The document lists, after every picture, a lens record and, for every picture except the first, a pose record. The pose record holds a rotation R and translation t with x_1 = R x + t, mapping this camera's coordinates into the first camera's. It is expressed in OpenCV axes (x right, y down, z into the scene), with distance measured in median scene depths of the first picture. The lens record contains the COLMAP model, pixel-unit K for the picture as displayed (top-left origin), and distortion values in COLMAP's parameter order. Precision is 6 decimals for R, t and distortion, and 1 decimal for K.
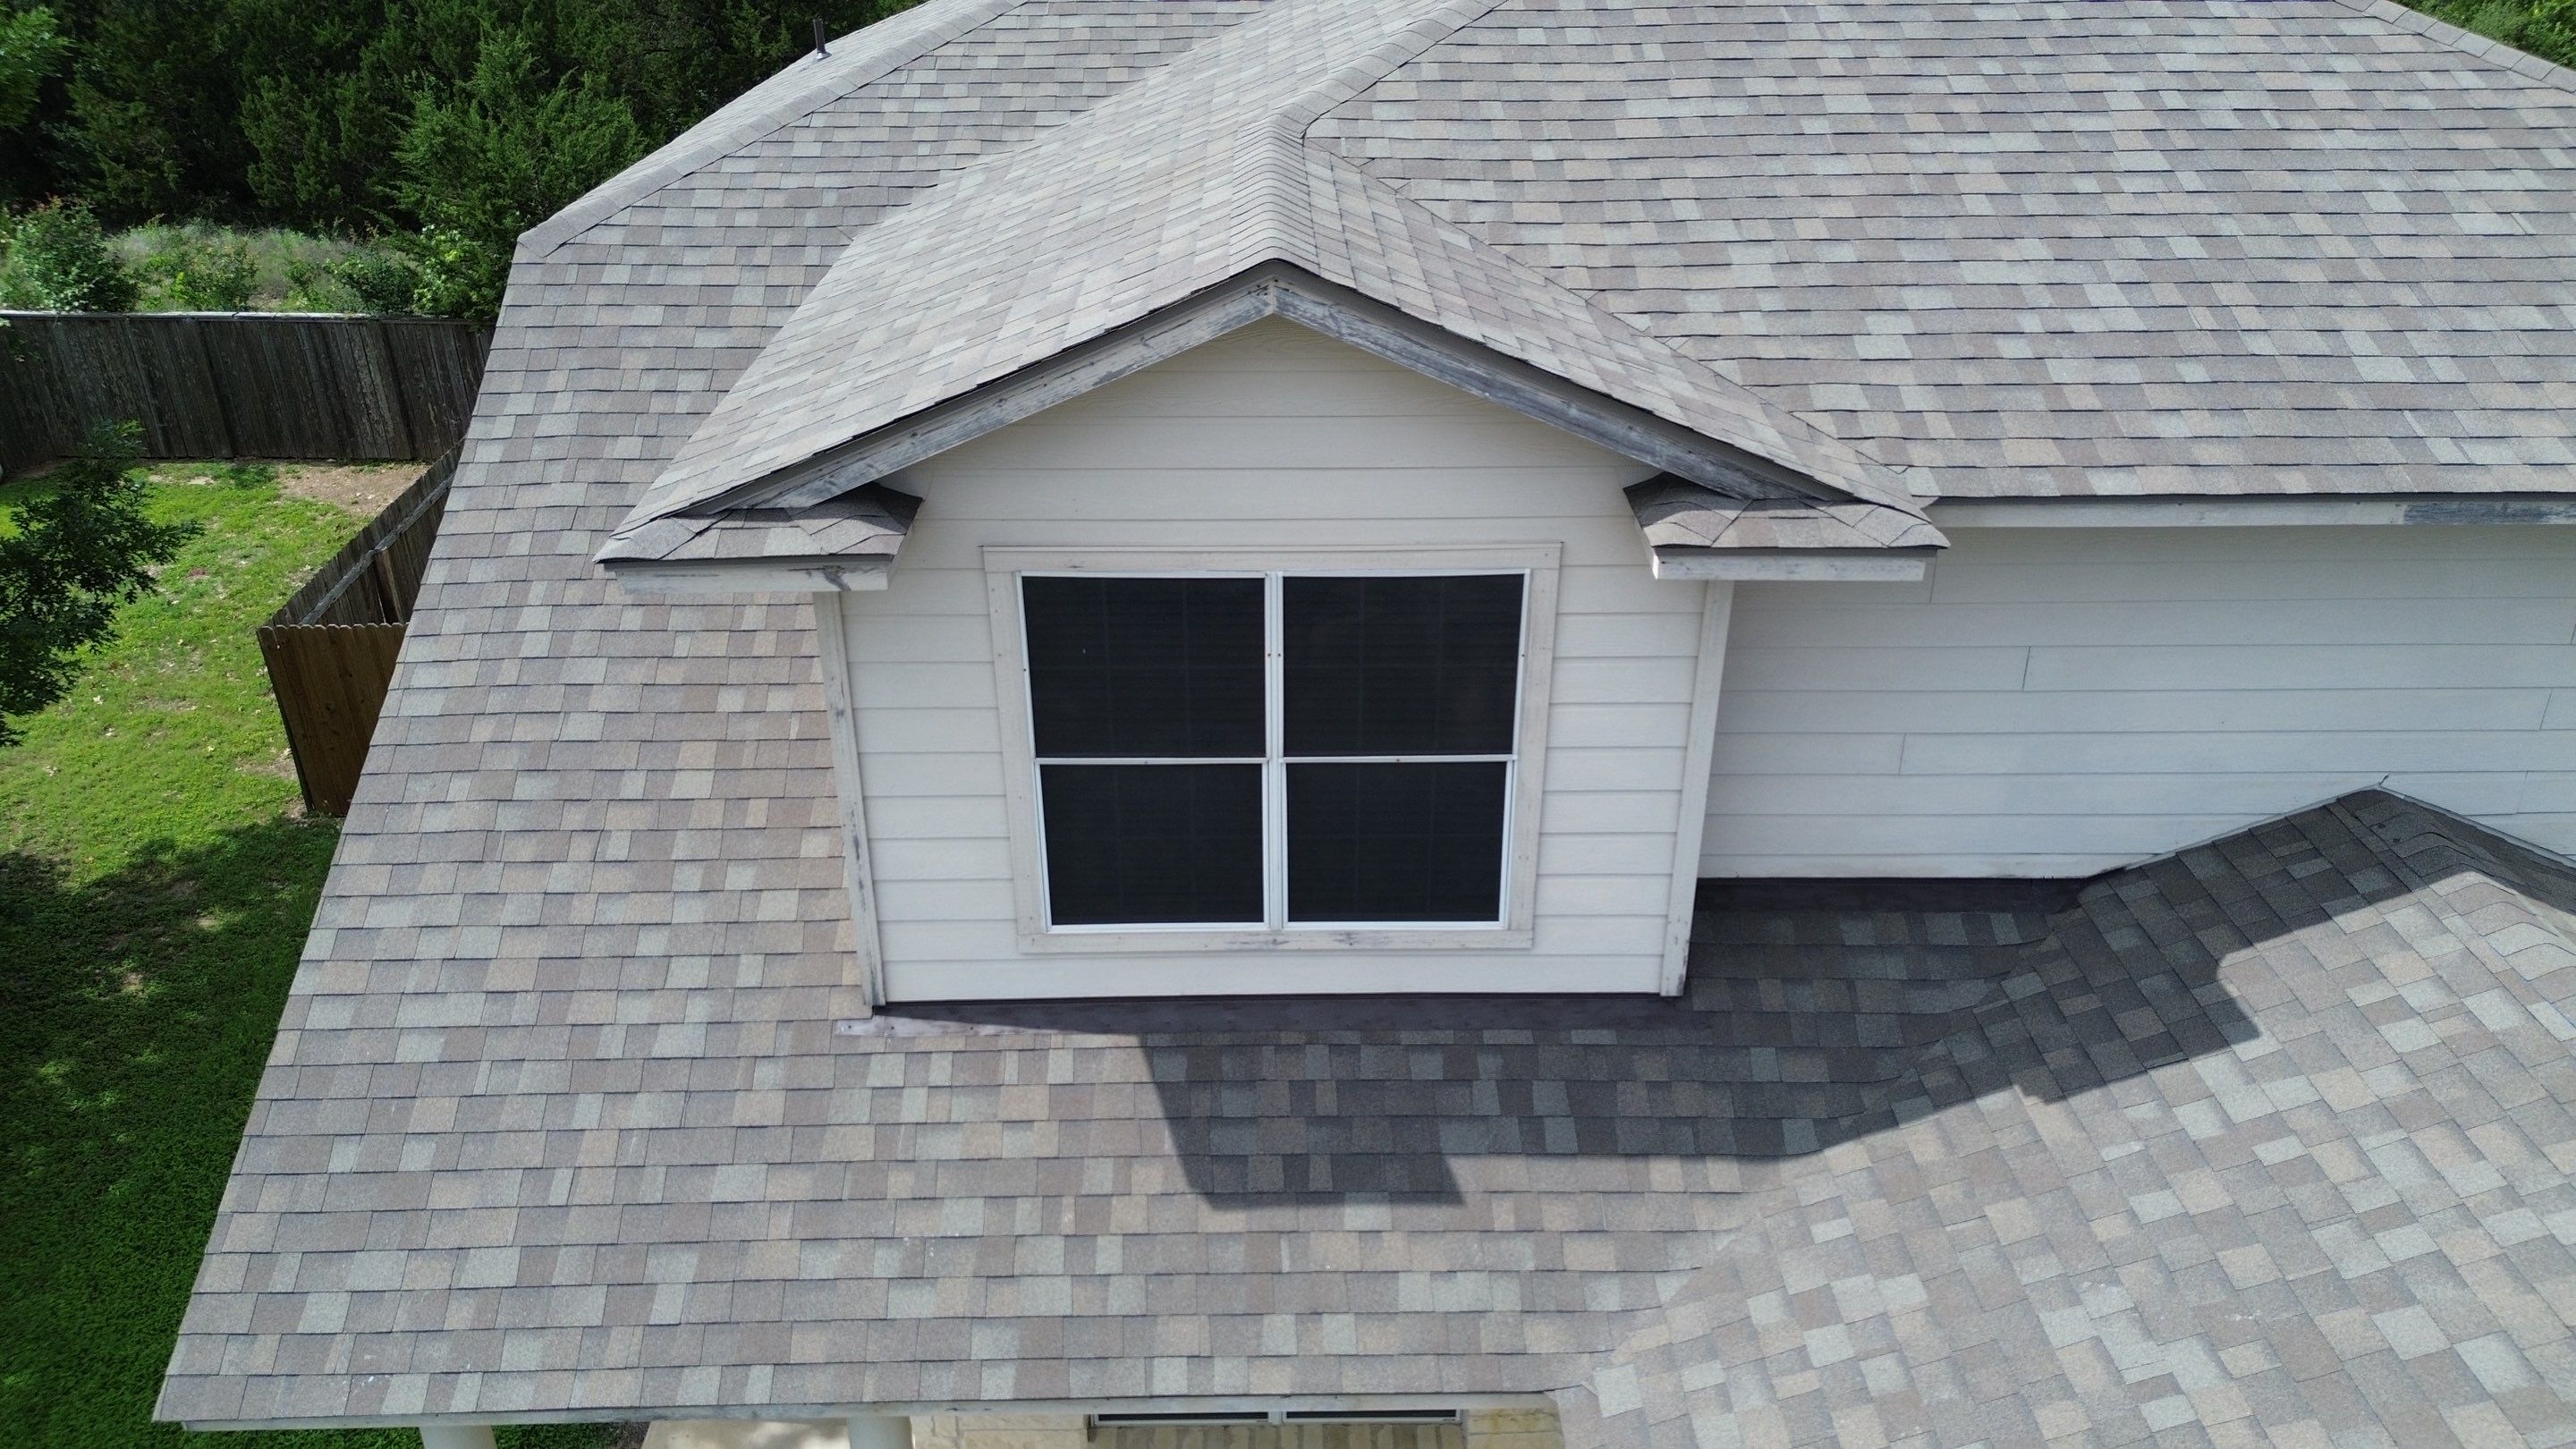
lens RADIAL K [[1813.7, 0, 1284.2], [0, 1813.7, 718.1], [0, 0, 1]] dist [0.085627, -0.085438]
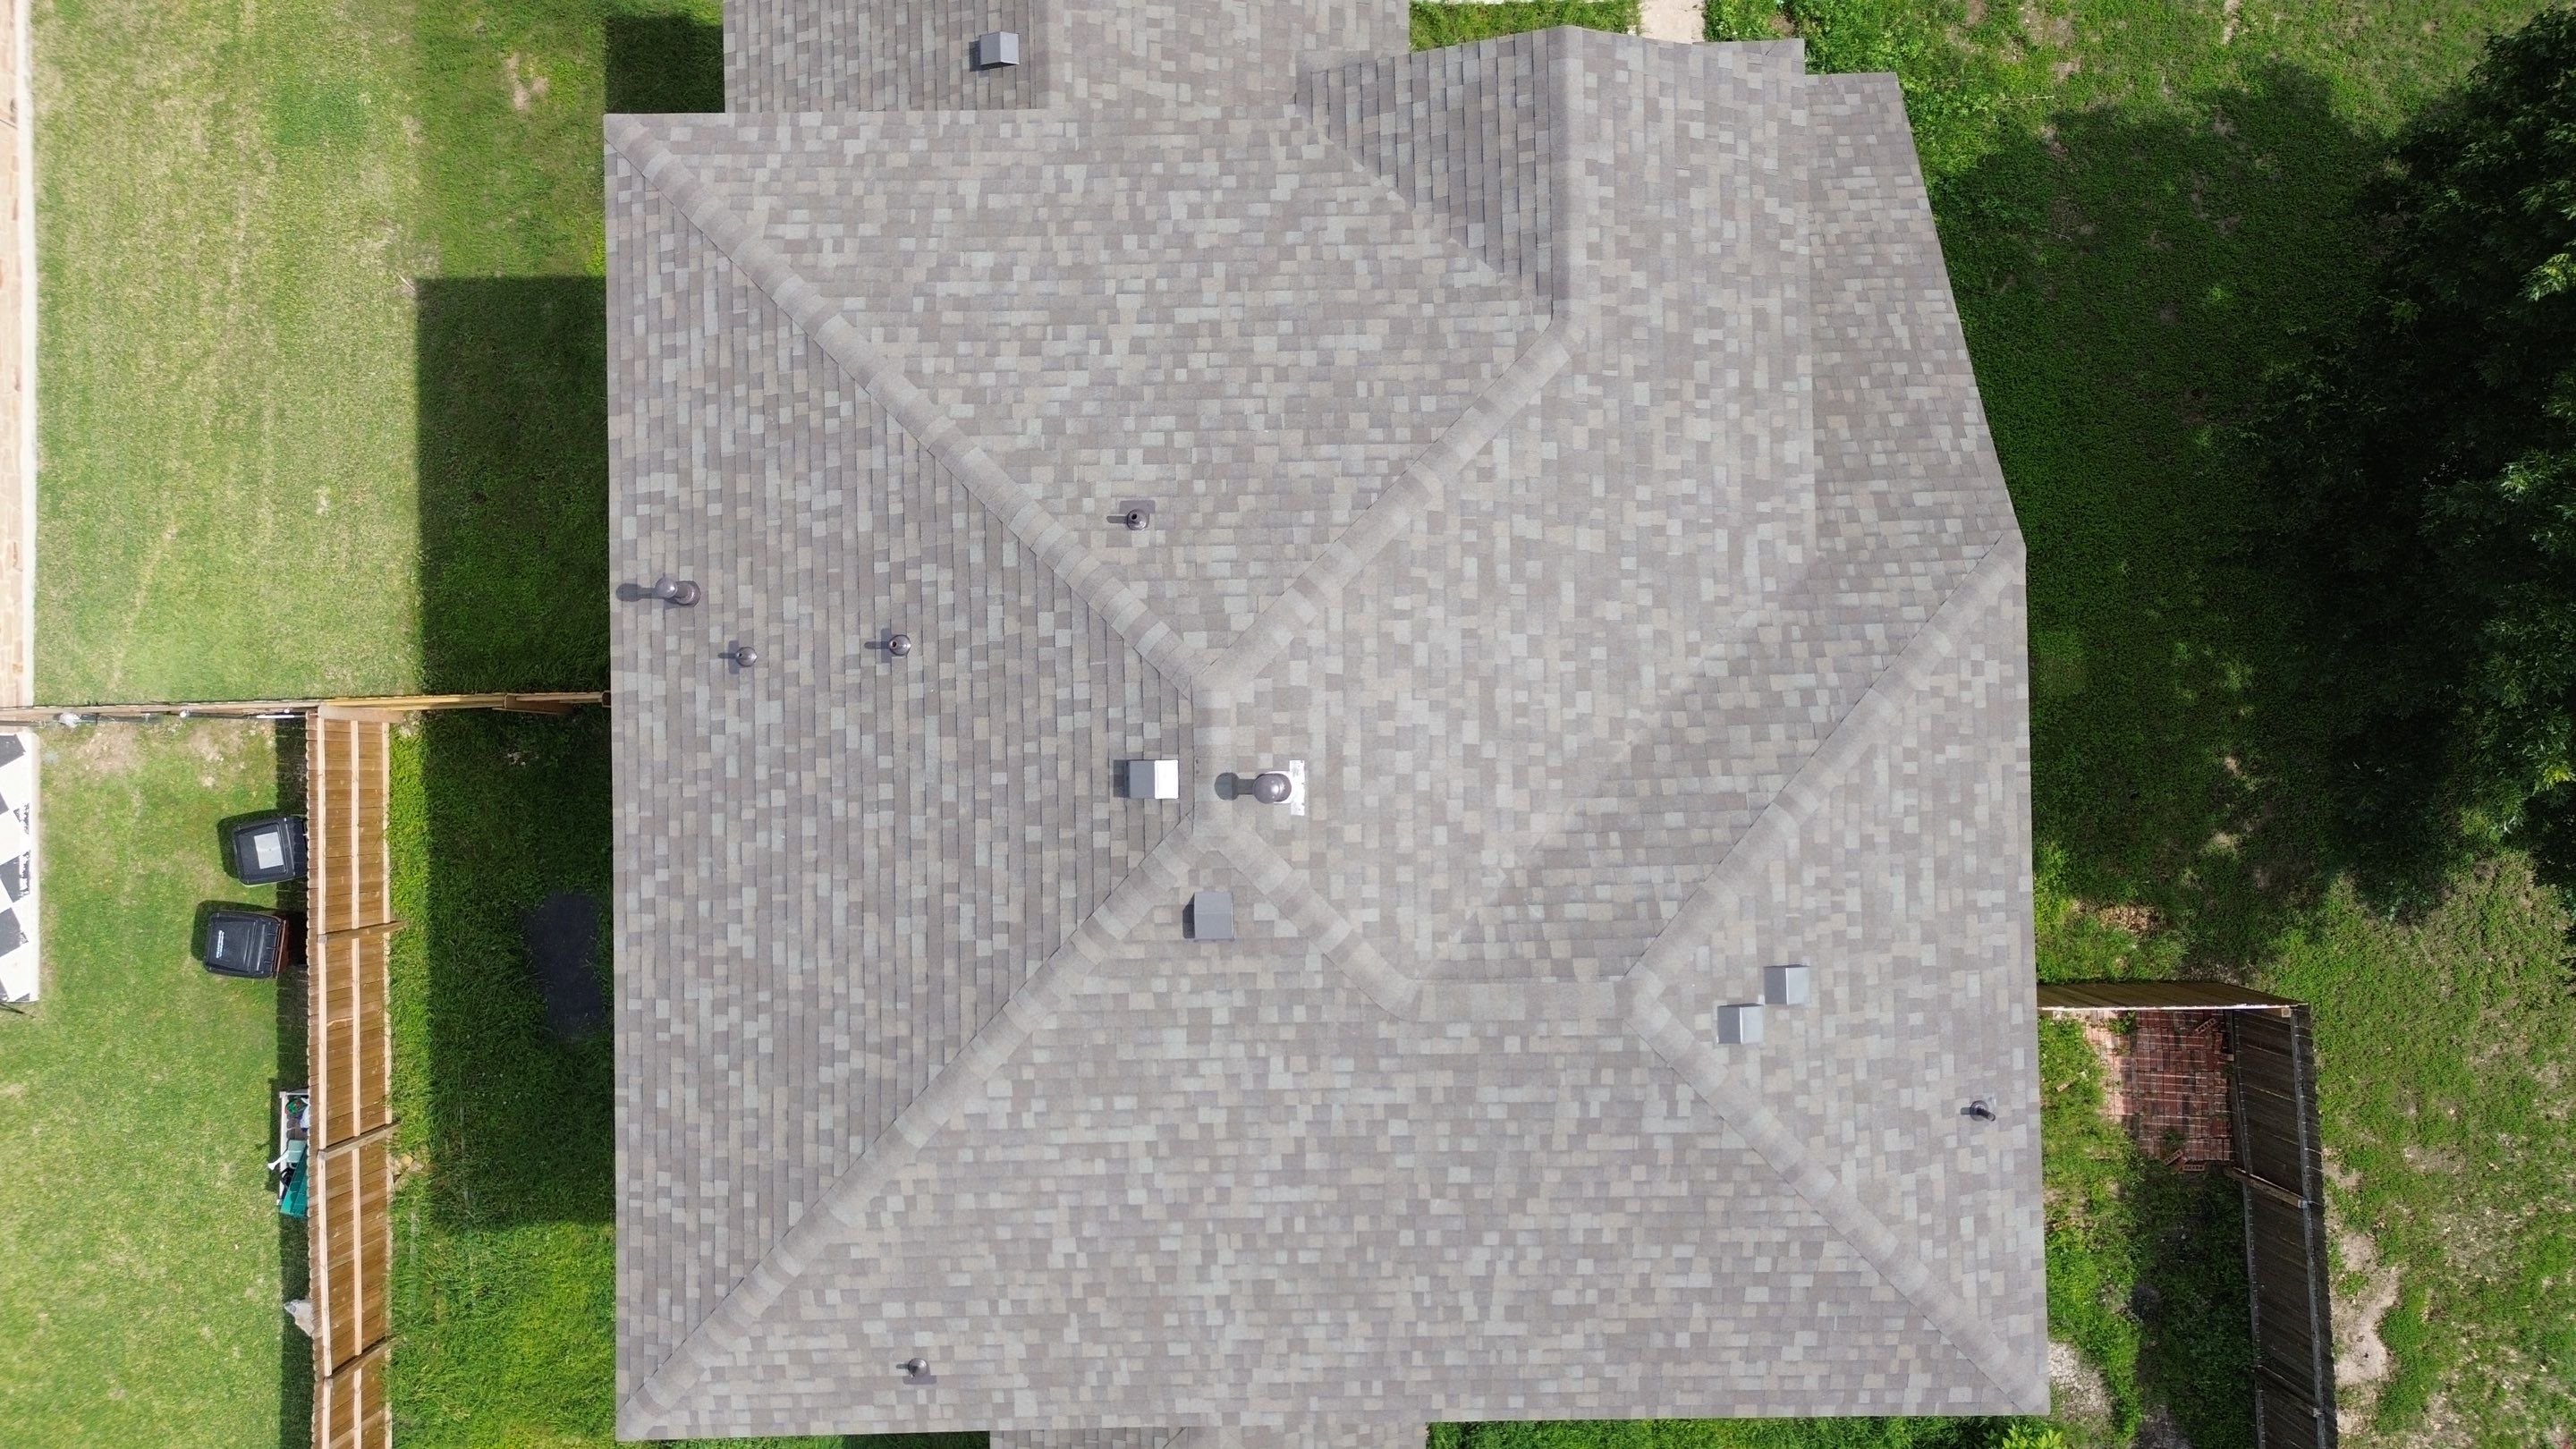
lens RADIAL K [[1813.7, 0, 1286.2], [0, 1813.7, 716.6], [0, 0, 1]] dist [0.085627, -0.085438]
pose [[-0.999982, 0.005705, 0.001721, 0.309289], [-0.000967, -0.440316, 0.897842, -2.381171], [0.005880, 0.897825, 0.440314, 0.567154]]
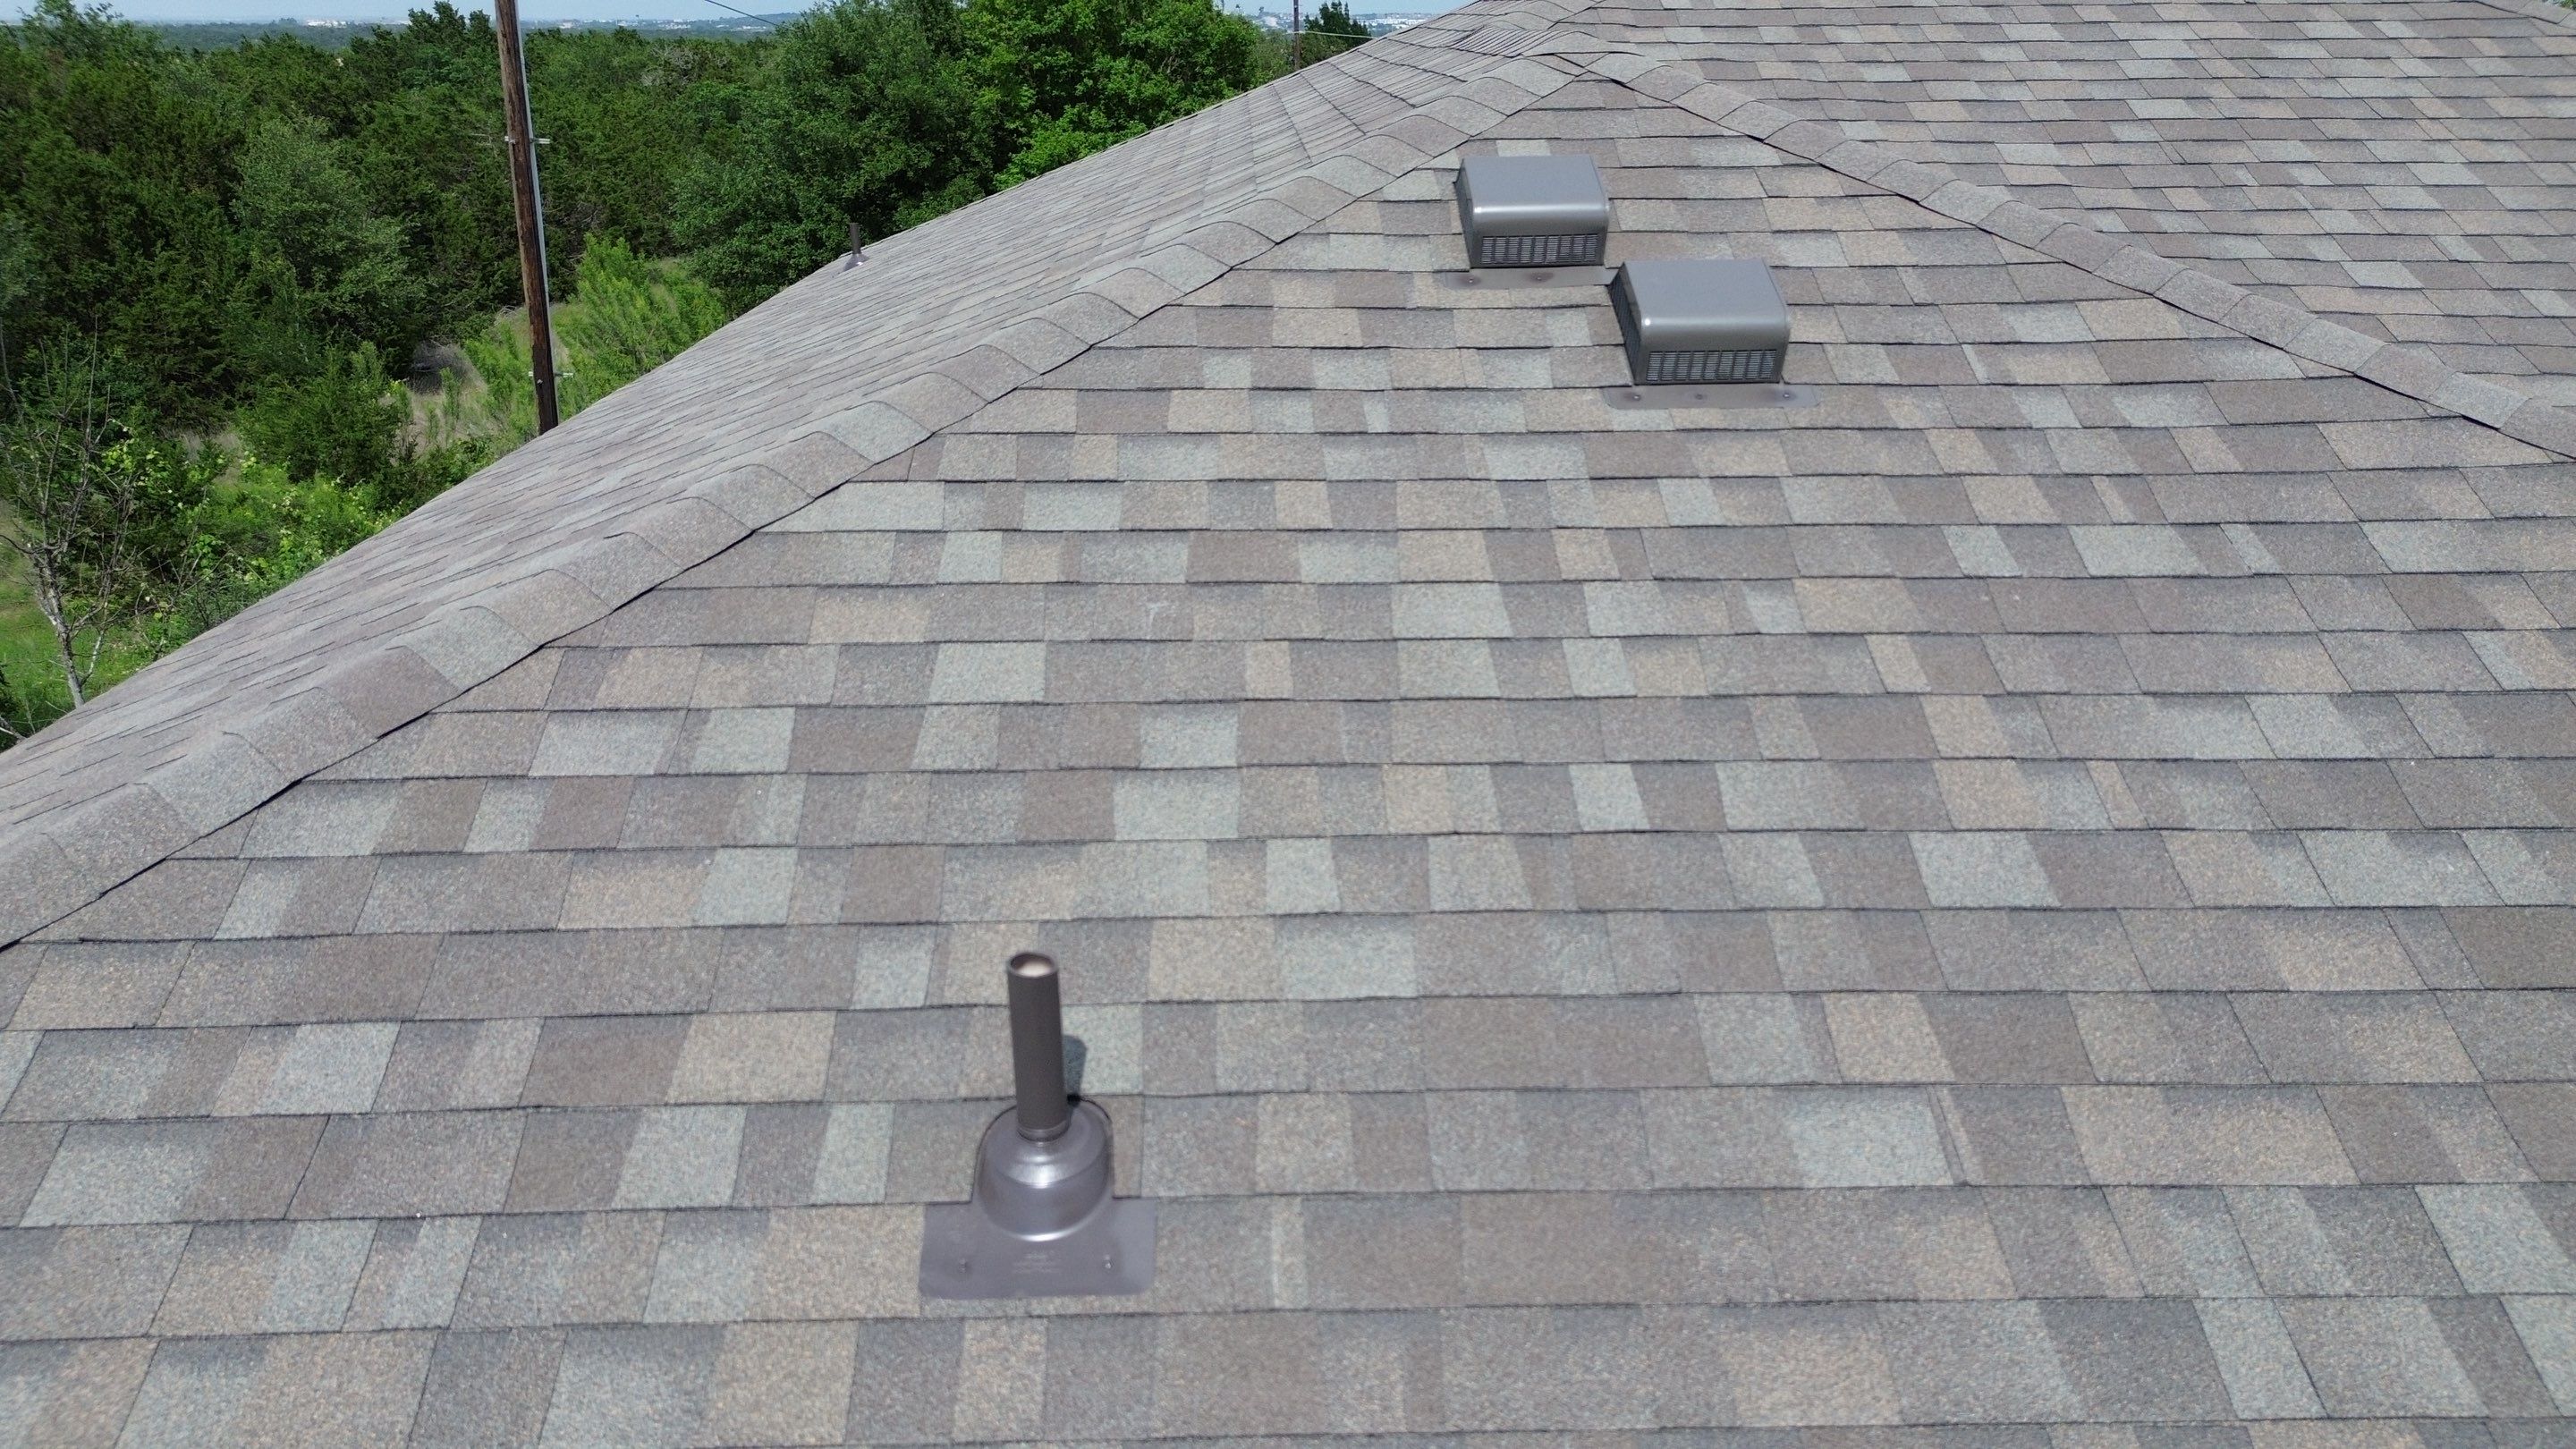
lens RADIAL K [[1813.7, 0, 1277.9], [0, 1813.7, 716.8], [0, 0, 1]] dist [0.085627, -0.085438]
pose [[-0.007032, -0.360785, 0.932623, -0.748298], [0.467390, 0.823315, 0.322023, -0.832094], [-0.884023, 0.438163, 0.162837, 1.787470]]
